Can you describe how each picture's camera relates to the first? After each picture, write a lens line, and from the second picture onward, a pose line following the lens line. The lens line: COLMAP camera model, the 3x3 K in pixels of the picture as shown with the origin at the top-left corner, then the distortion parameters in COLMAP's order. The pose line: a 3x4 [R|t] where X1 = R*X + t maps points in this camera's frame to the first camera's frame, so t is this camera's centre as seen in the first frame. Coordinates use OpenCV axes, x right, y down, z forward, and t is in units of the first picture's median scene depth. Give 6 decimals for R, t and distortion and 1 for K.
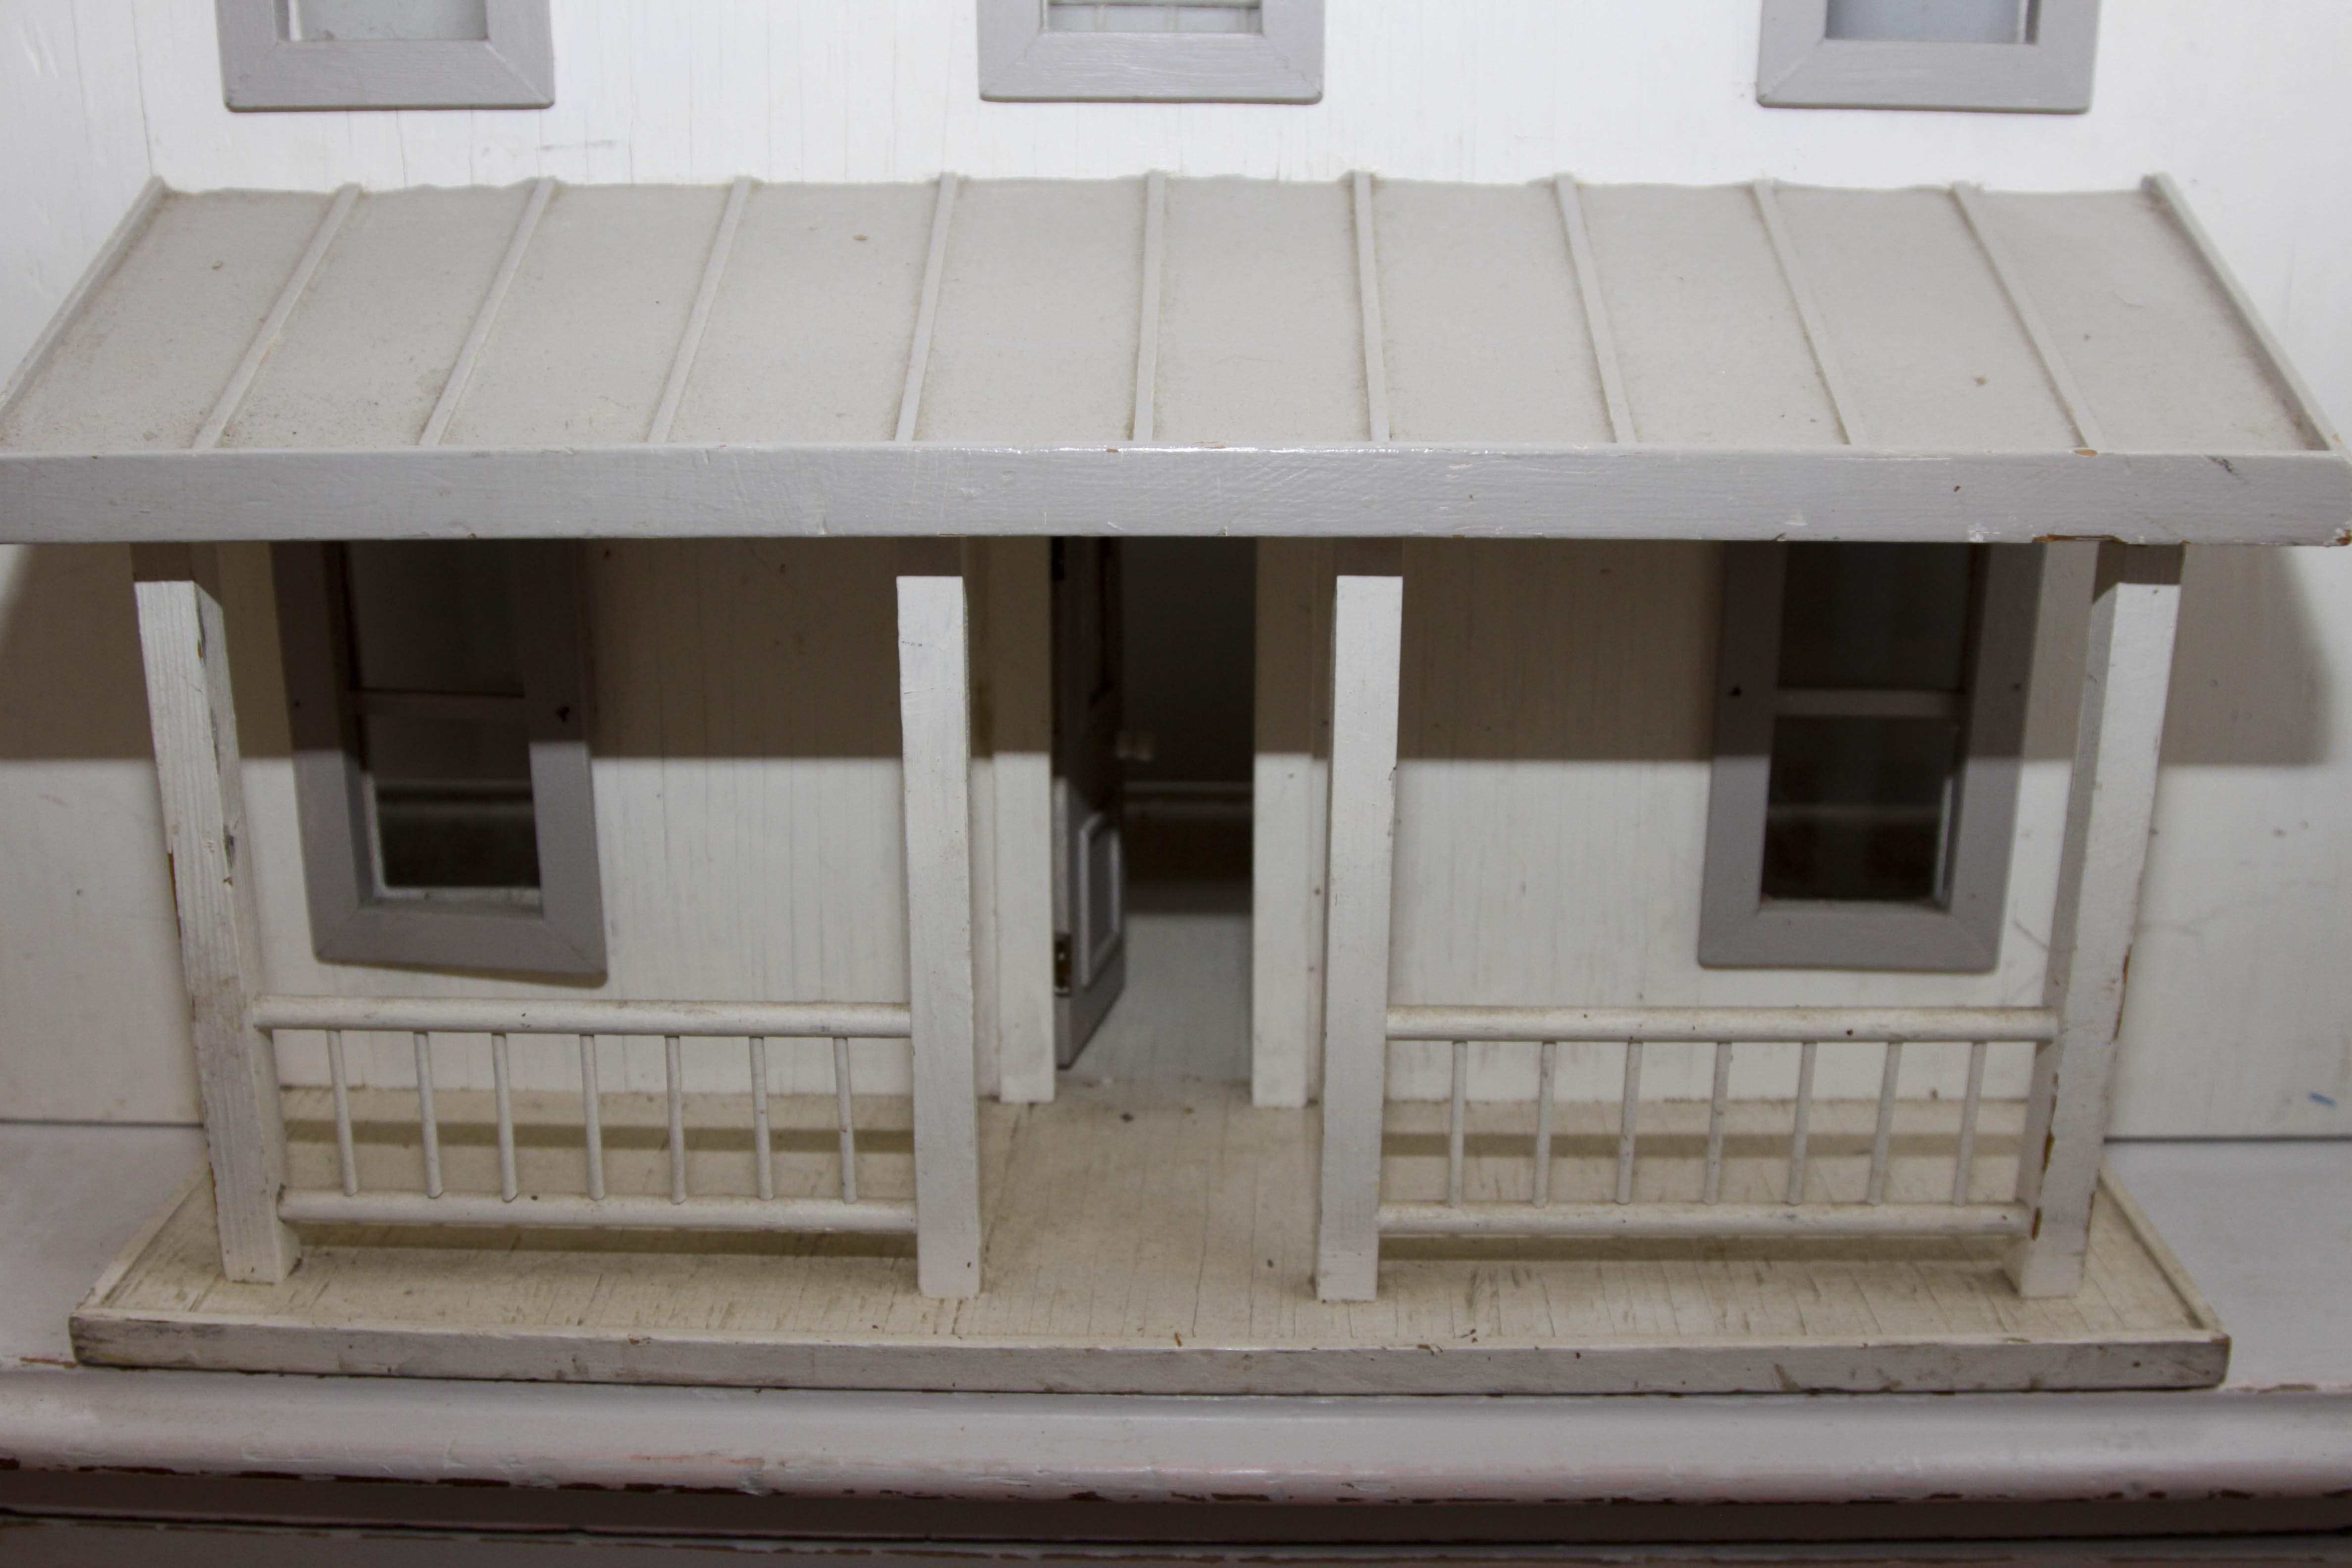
lens RADIAL K [[2498.4, 0, 1166.8], [0, 2498.4, 789.7], [0, 0, 1]] dist [-0.114493, 0.000000]
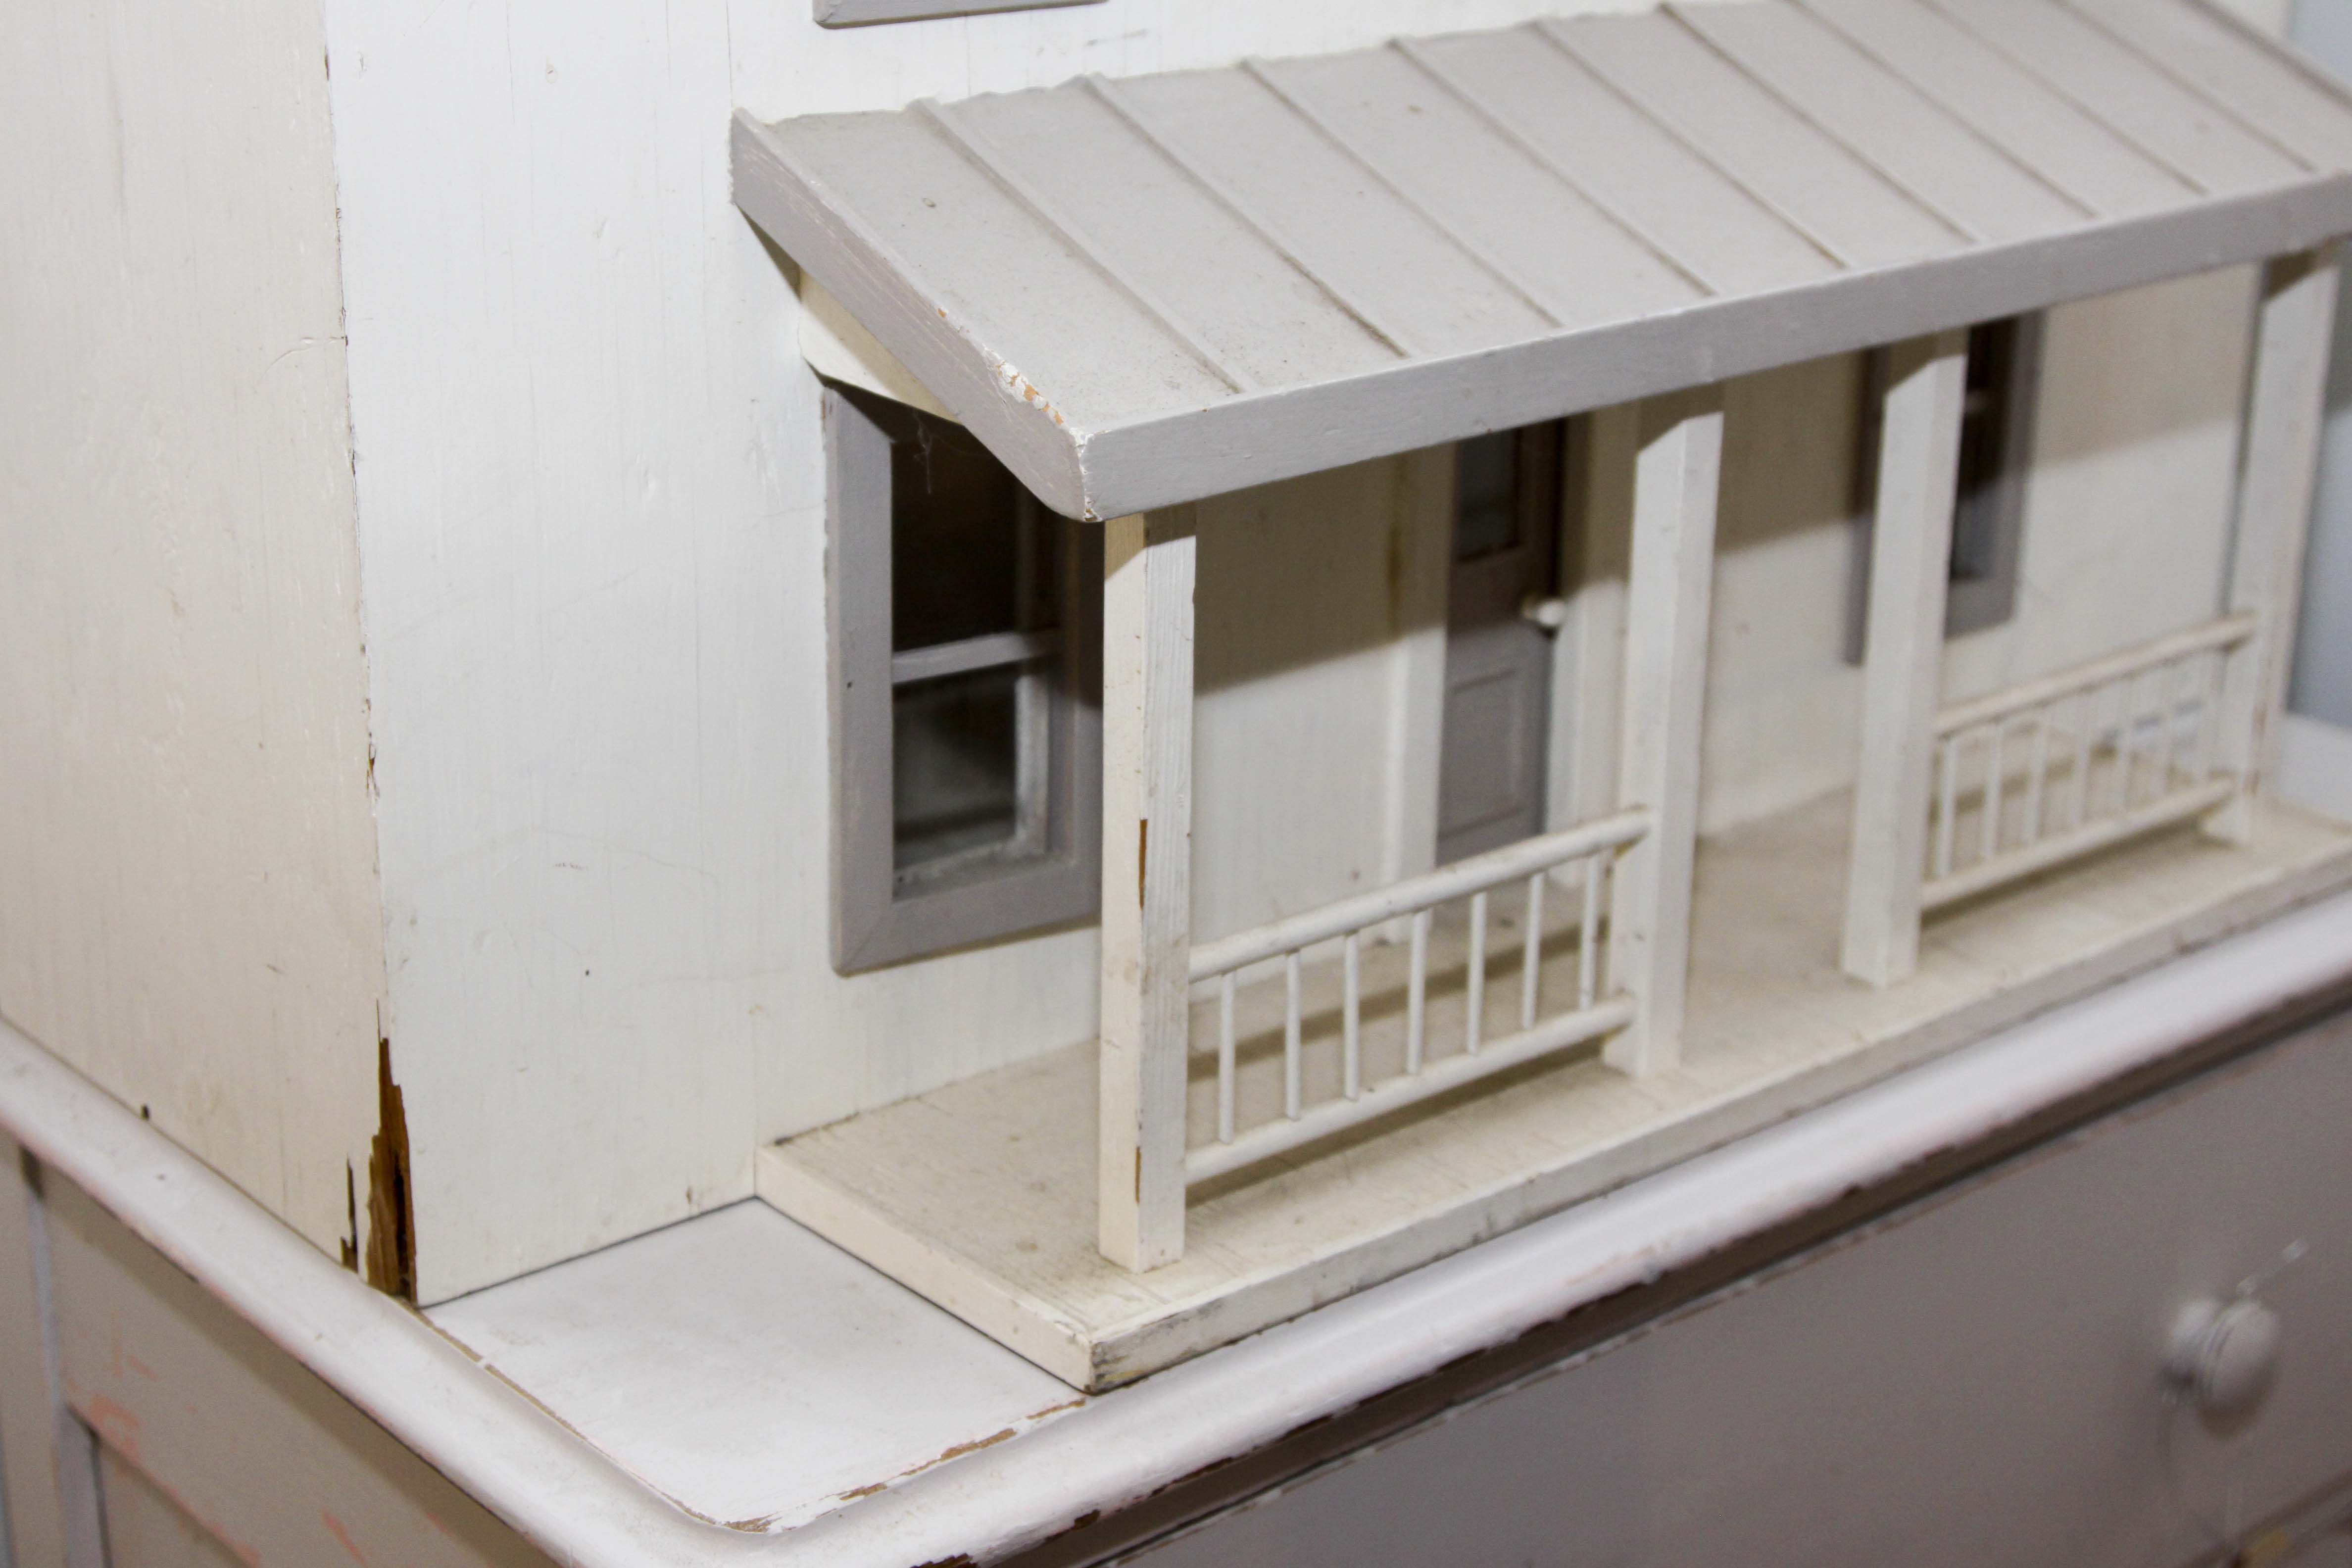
lens RADIAL K [[3724.2, 0, 1167.0], [0, 3724.2, 778.2], [0, 0, 1]] dist [-0.026974, 0.000000]
pose [[0.749526, -0.218503, 0.624874, -1.258658], [0.199962, 0.974590, 0.100939, -0.129765], [-0.631051, 0.049294, 0.774173, -0.126555]]
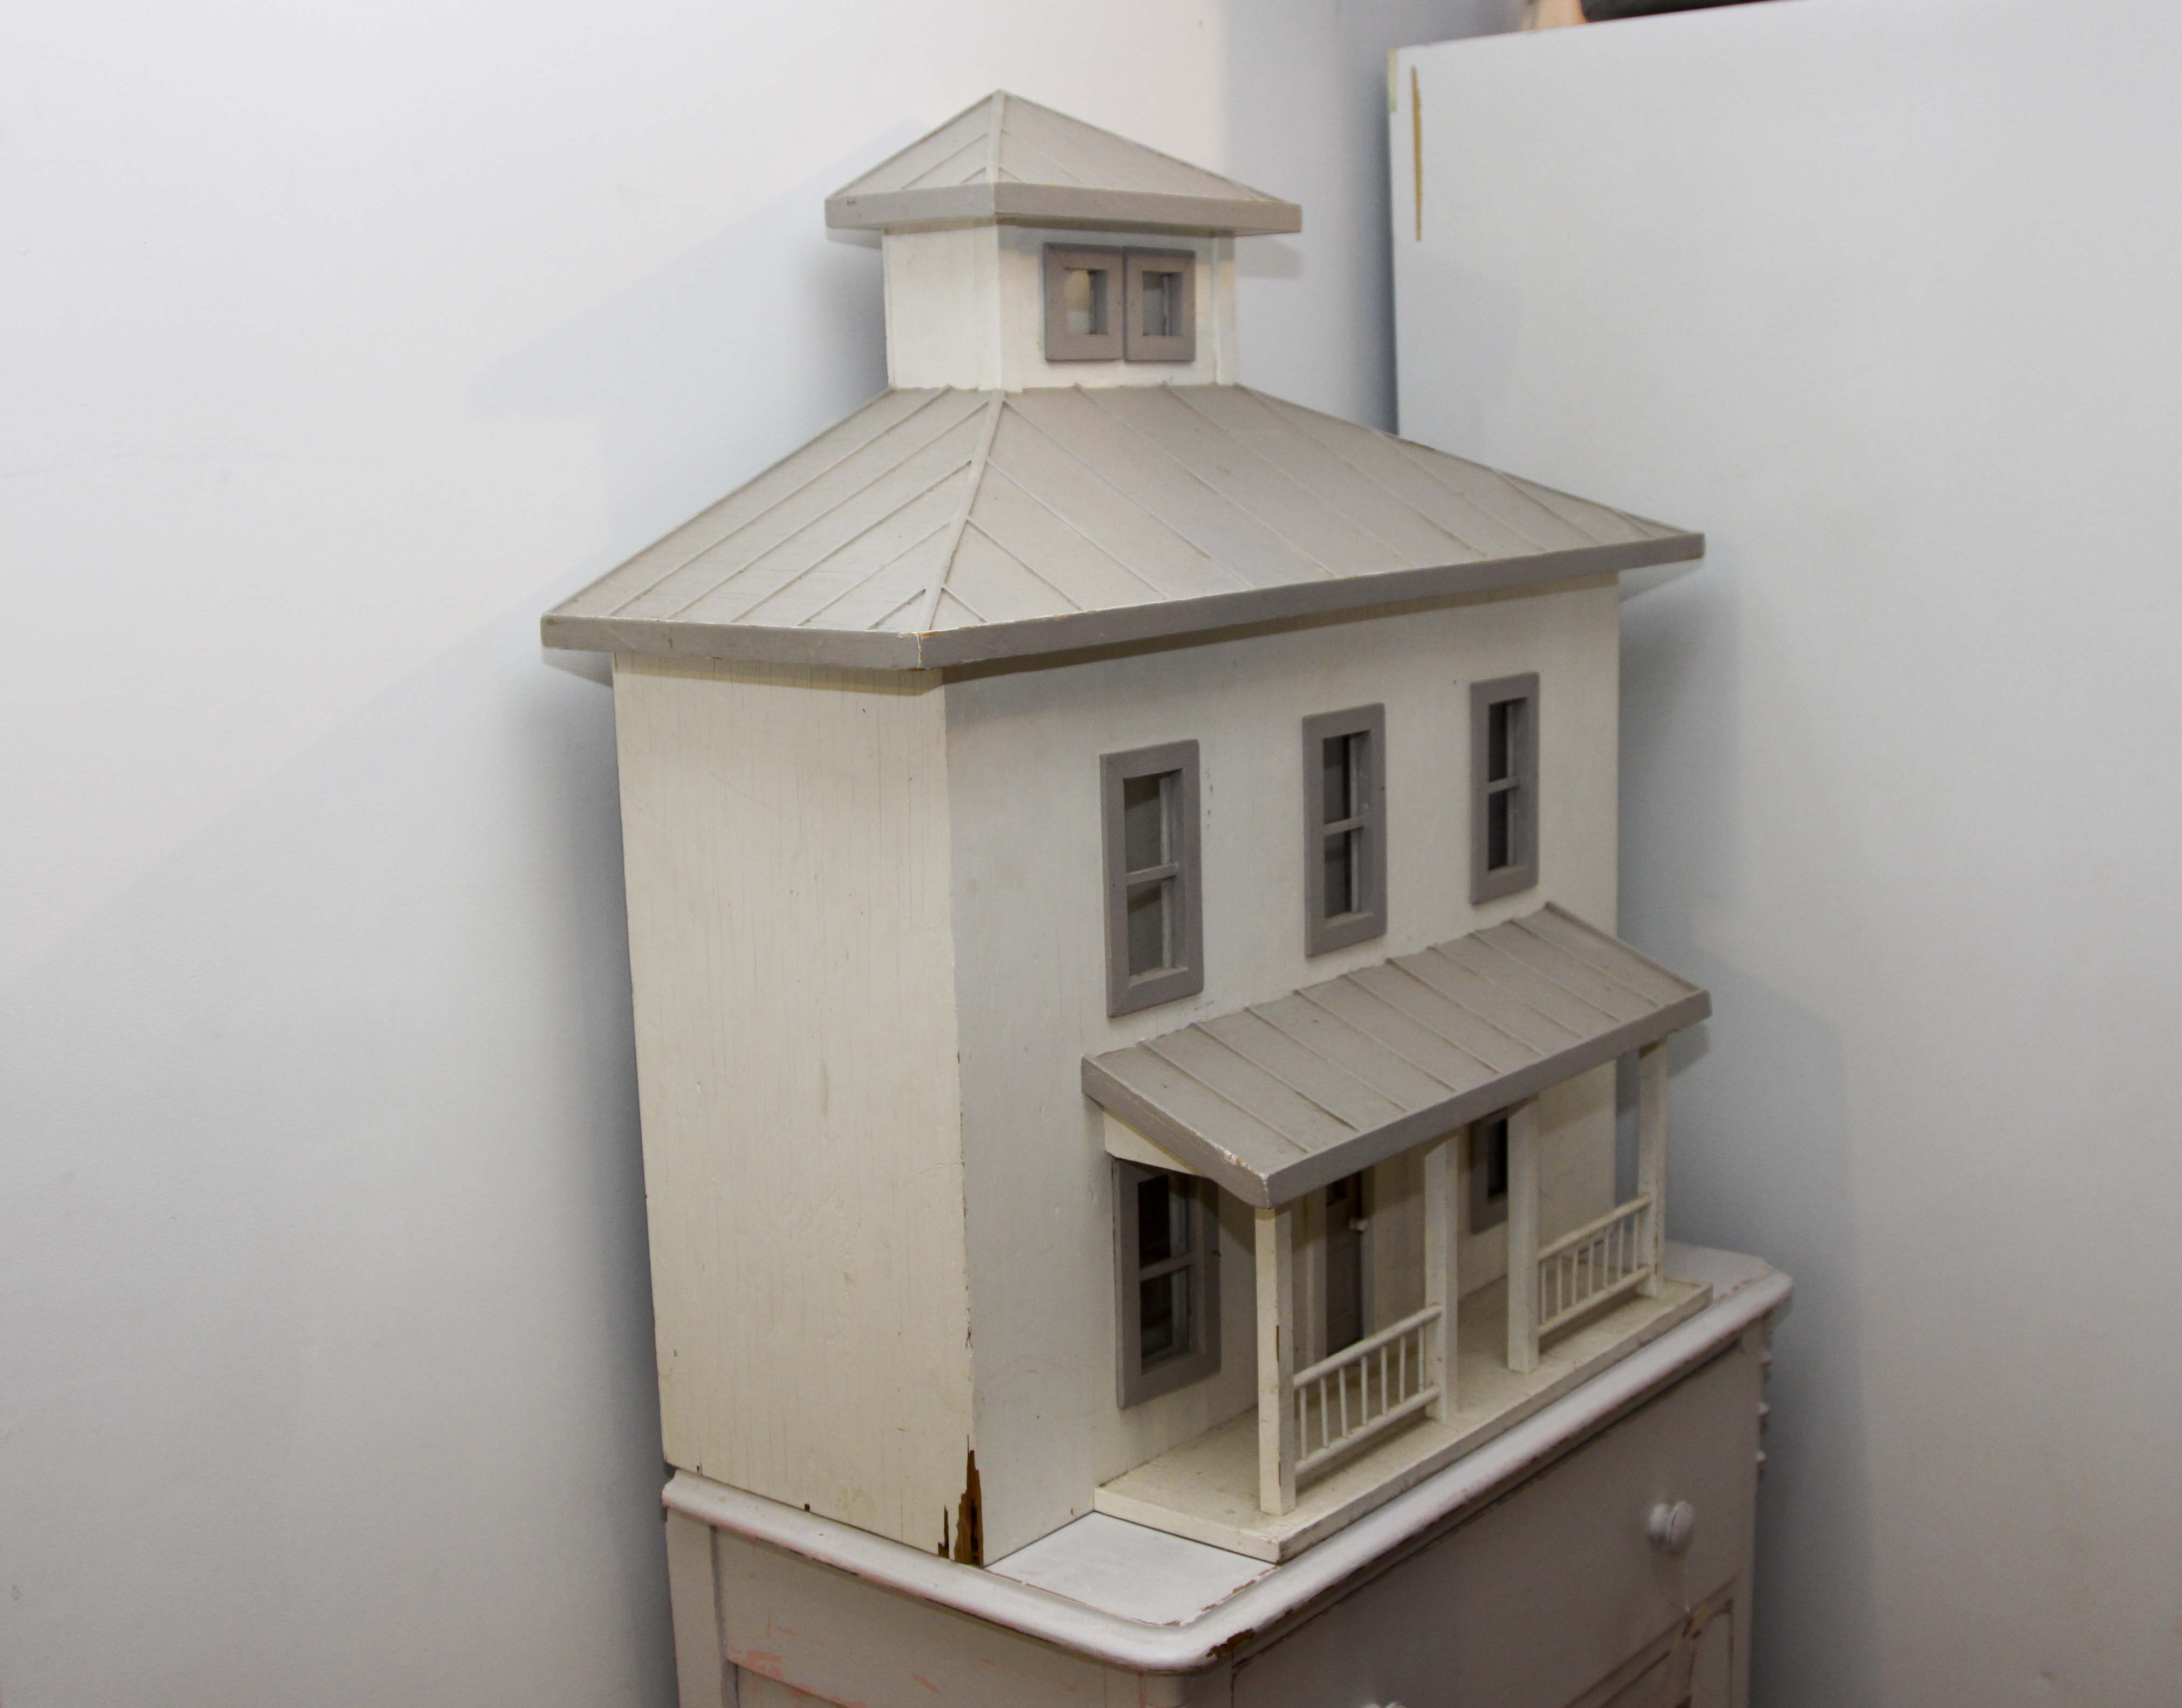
lens RADIAL K [[2707.5, 0, 1136.9], [0, 2707.5, 896.8], [0, 0, 1]] dist [-0.109282, 0.000000]
pose [[0.608695, -0.165013, 0.776055, -2.360624], [0.278171, 0.960430, -0.013965, -0.360633], [-0.743042, 0.224376, 0.630510, -0.614469]]
